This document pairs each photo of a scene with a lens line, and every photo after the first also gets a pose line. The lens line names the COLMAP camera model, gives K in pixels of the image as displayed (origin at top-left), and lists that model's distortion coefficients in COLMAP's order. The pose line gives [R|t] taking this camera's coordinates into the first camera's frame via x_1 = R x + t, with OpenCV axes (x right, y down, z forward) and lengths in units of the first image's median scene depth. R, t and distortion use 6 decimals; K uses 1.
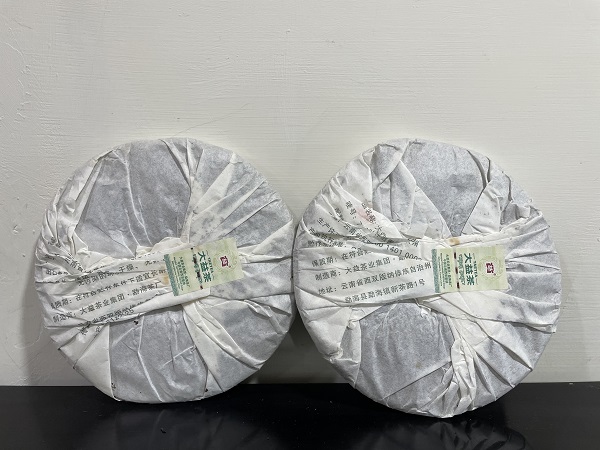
lens RADIAL K [[458.2, 0, 296.4], [0, 458.2, 226.5], [0, 0, 1]] dist [0.022165, -0.016314]
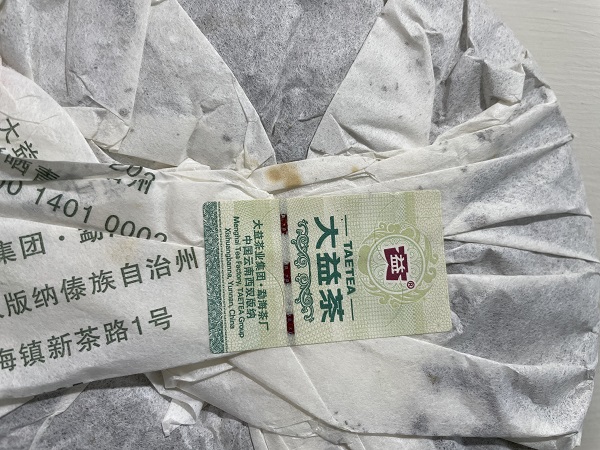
lens RADIAL K [[458.2, 0, 301.3], [0, 458.2, 223.0], [0, 0, 1]] dist [0.022165, -0.016314]
pose [[0.994637, -0.004789, 0.103316, 0.325858], [-0.002576, 0.997471, 0.071032, 0.041242], [-0.103395, -0.070918, 0.992109, 0.703371]]
